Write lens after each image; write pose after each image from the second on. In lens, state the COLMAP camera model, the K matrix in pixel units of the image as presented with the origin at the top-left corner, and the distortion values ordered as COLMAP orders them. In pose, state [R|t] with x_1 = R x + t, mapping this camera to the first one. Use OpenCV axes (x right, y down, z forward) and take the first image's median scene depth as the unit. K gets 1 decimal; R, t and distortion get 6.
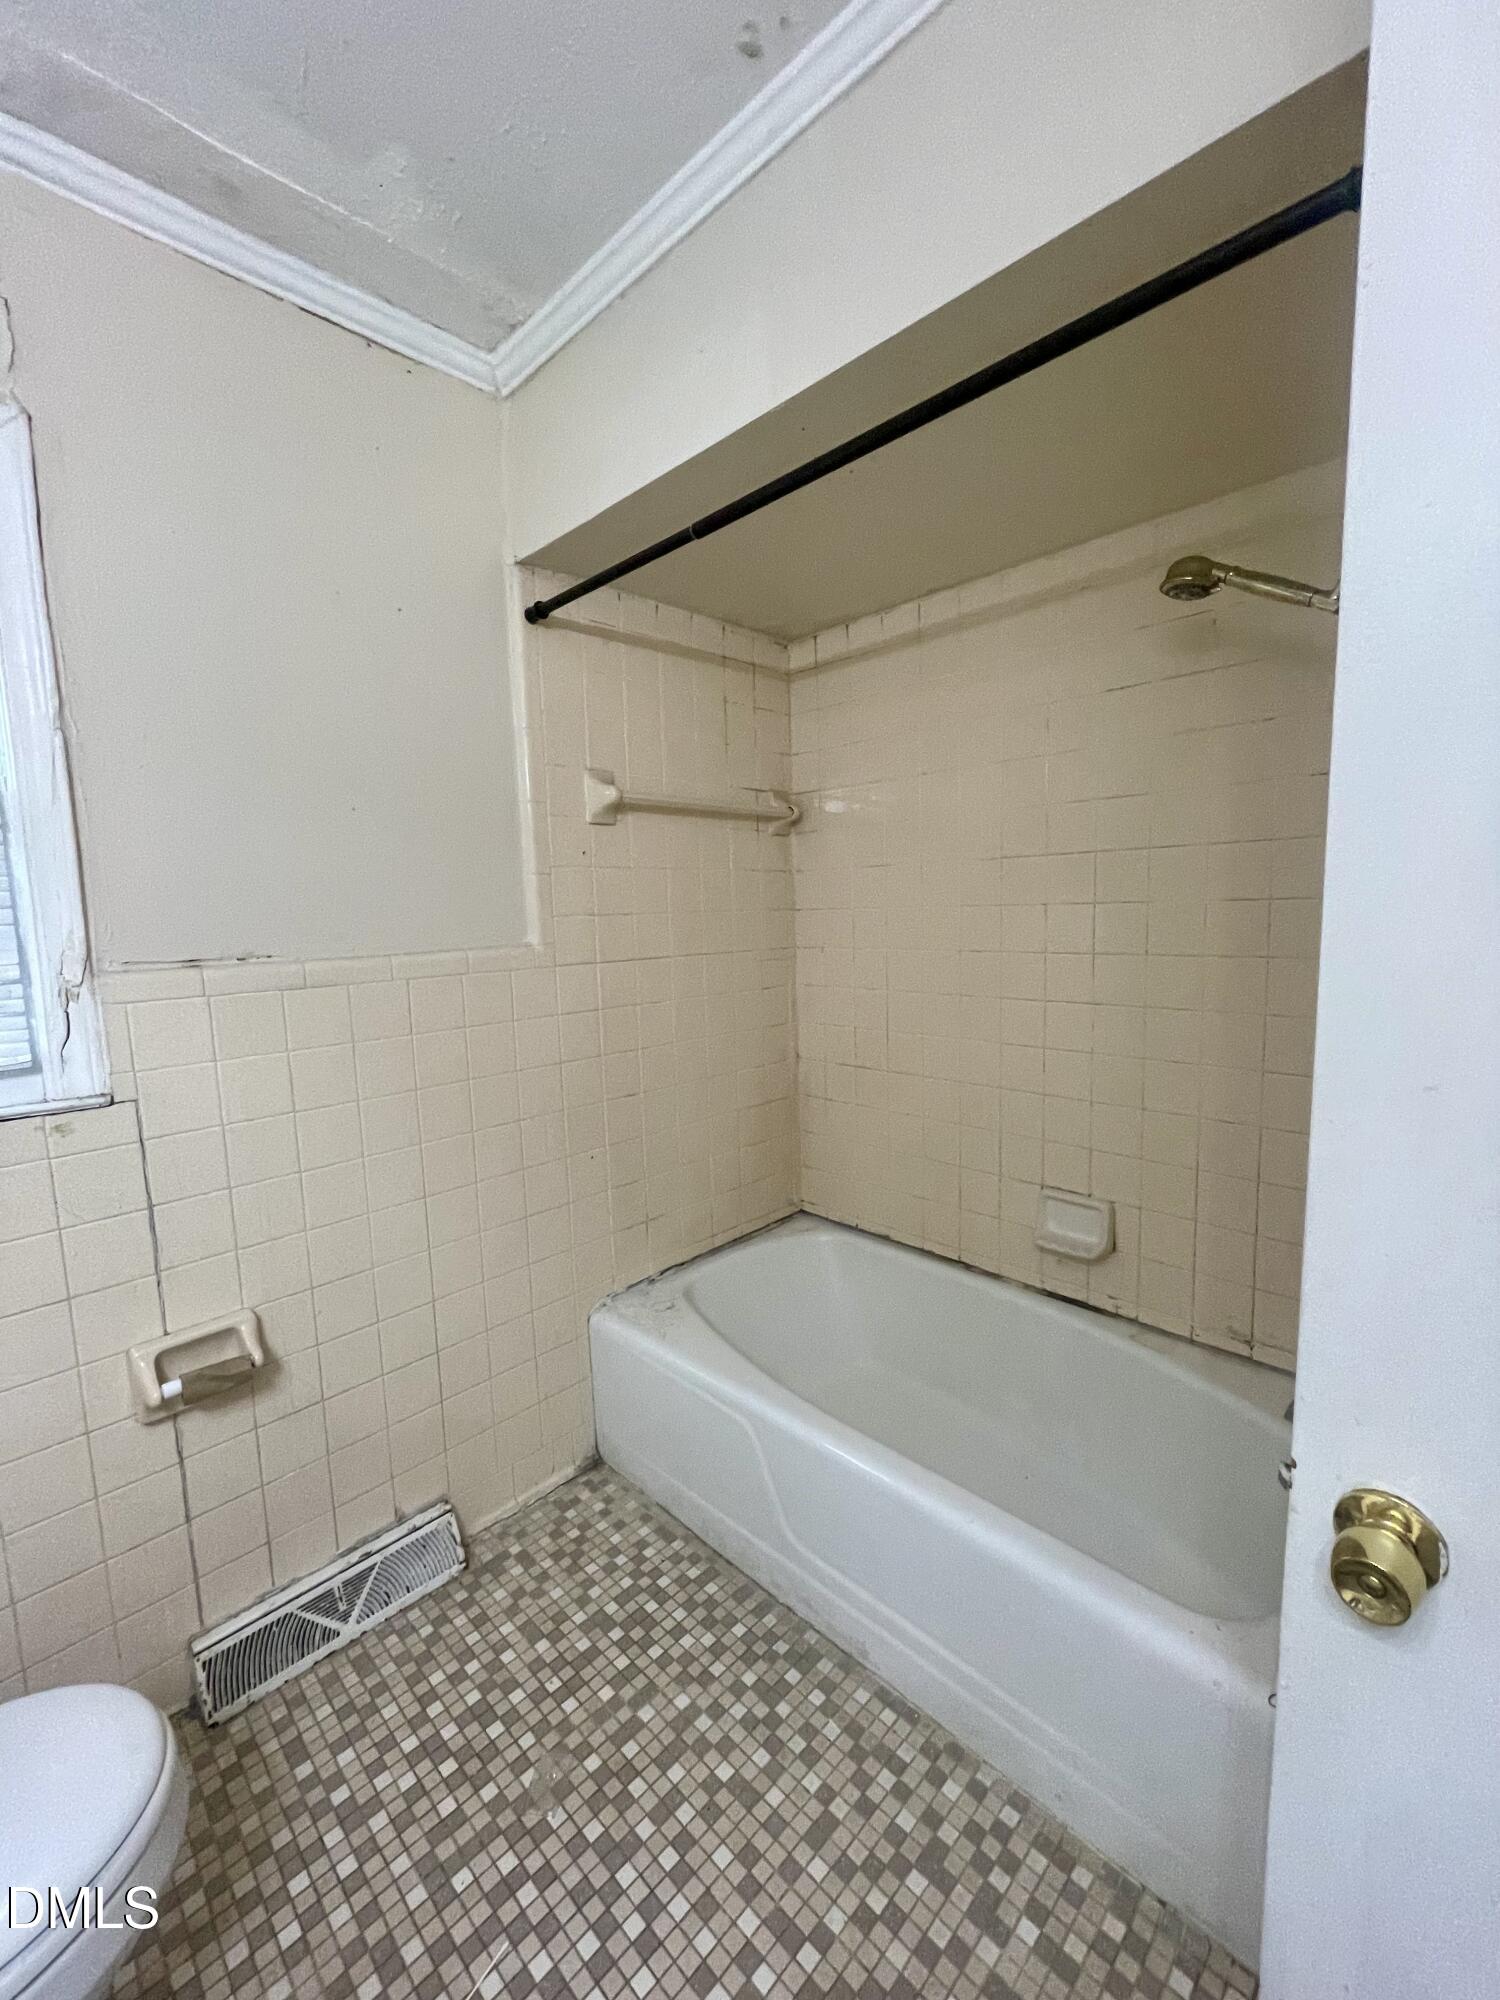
lens RADIAL K [[810.0, 0, 753.6], [0, 810.0, 997.5], [0, 0, 1]] dist [-0.002616, 0.000020]
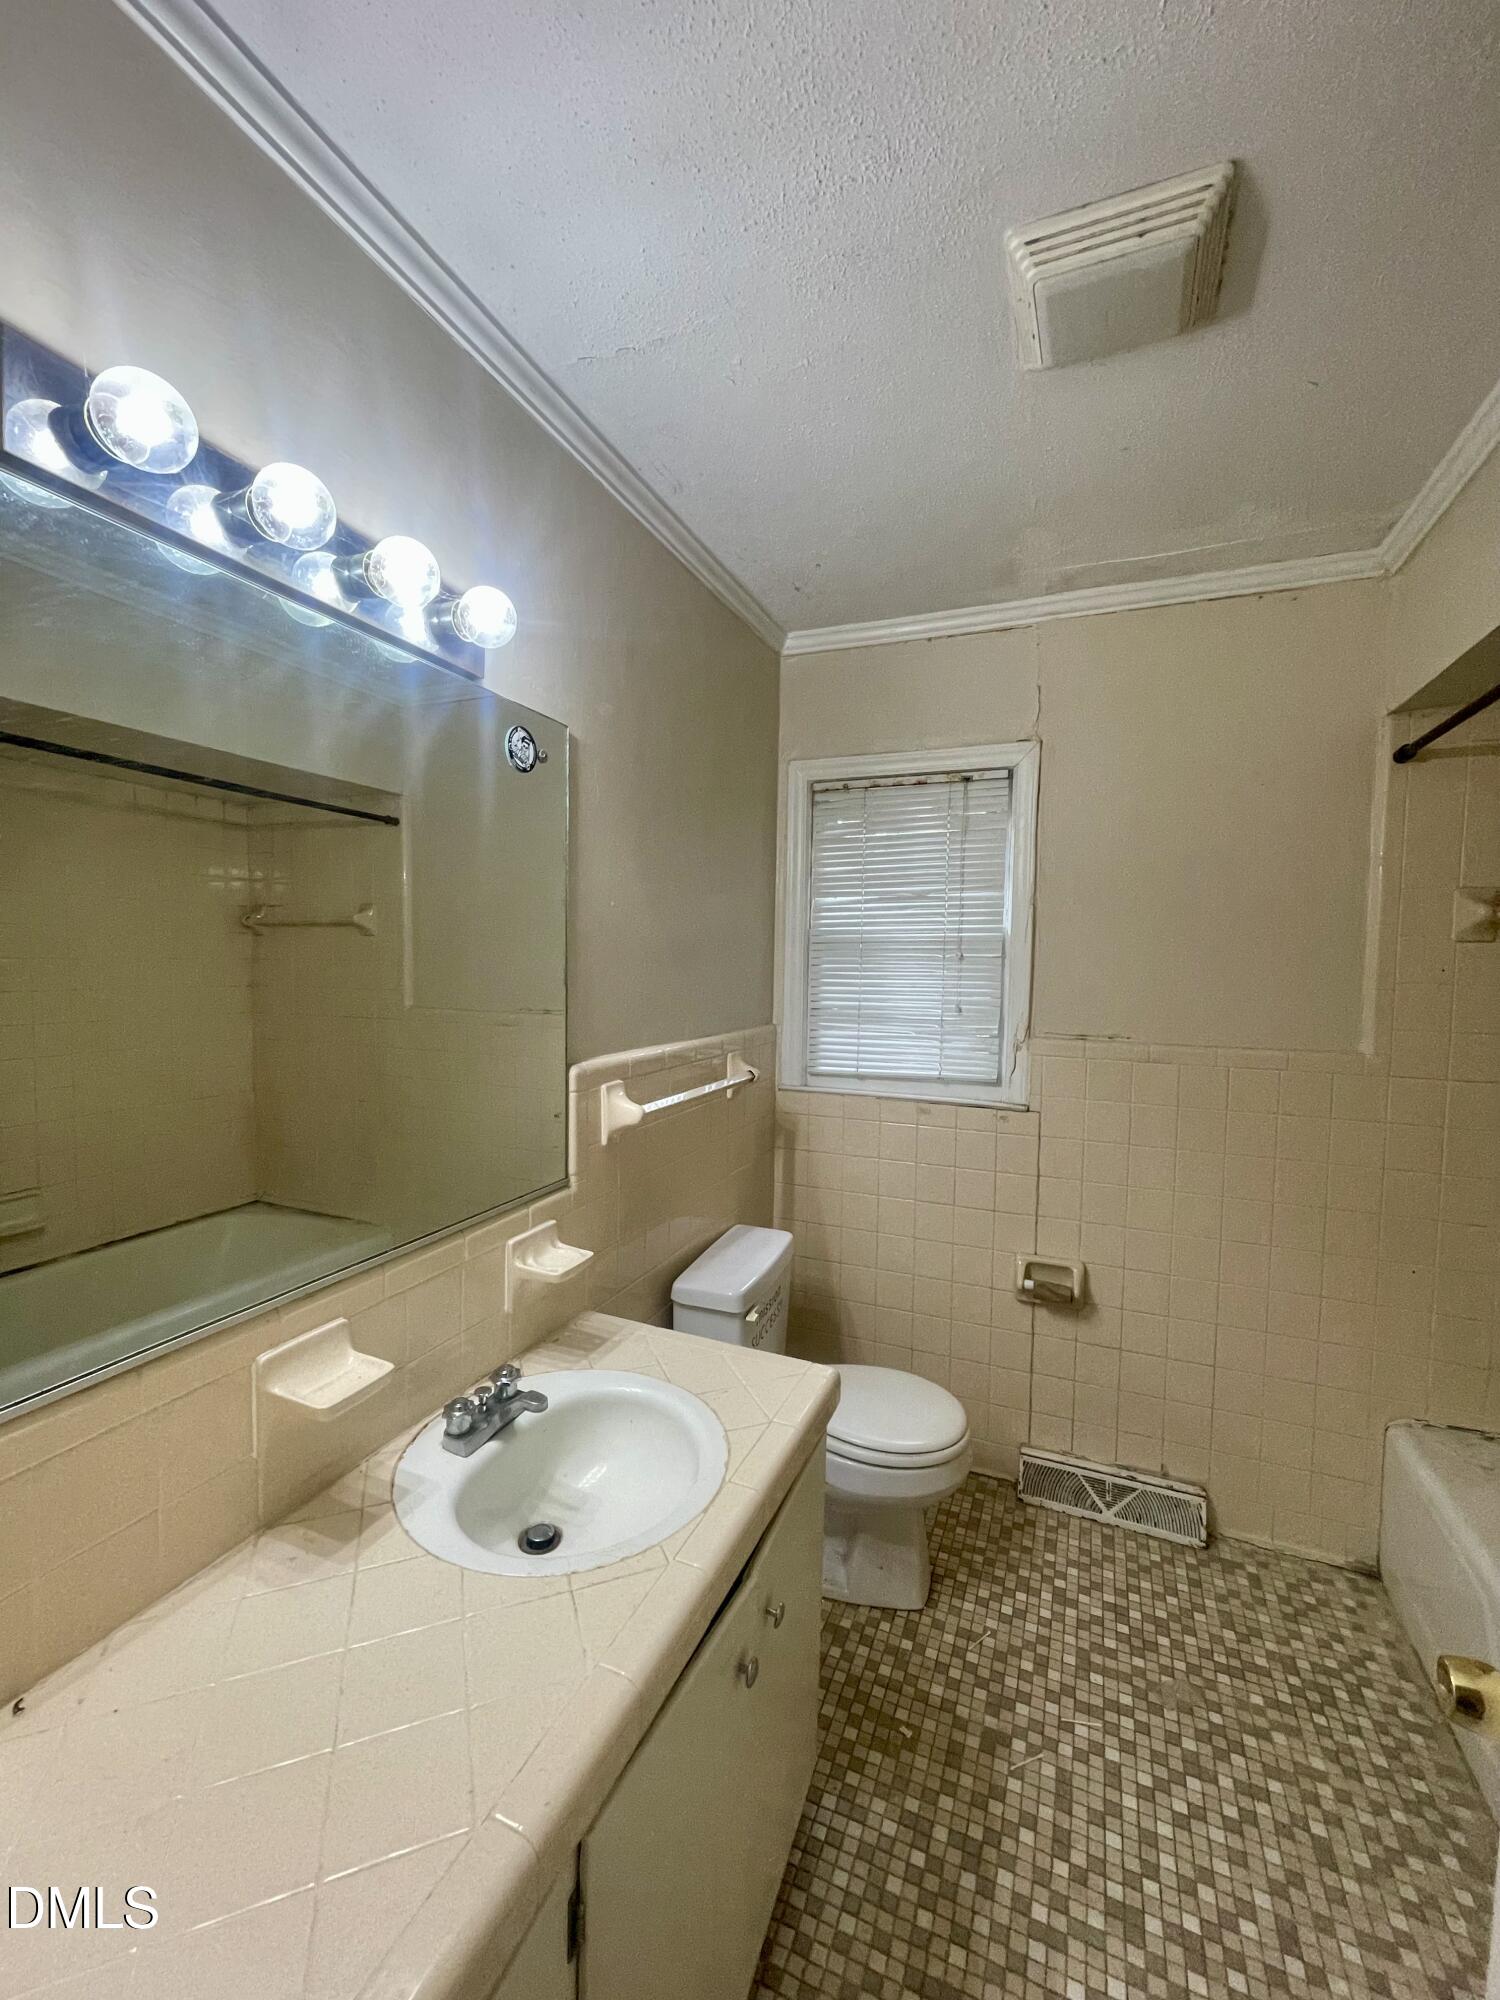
lens RADIAL K [[810.0, 0, 751.5], [0, 810.0, 999.5], [0, 0, 1]] dist [-0.002616, 0.000020]
pose [[0.365142, 0.081142, -0.927409, 0.541195], [-0.135560, 0.990211, 0.033264, -0.077129], [0.921029, 0.113574, 0.372567, -0.215535]]
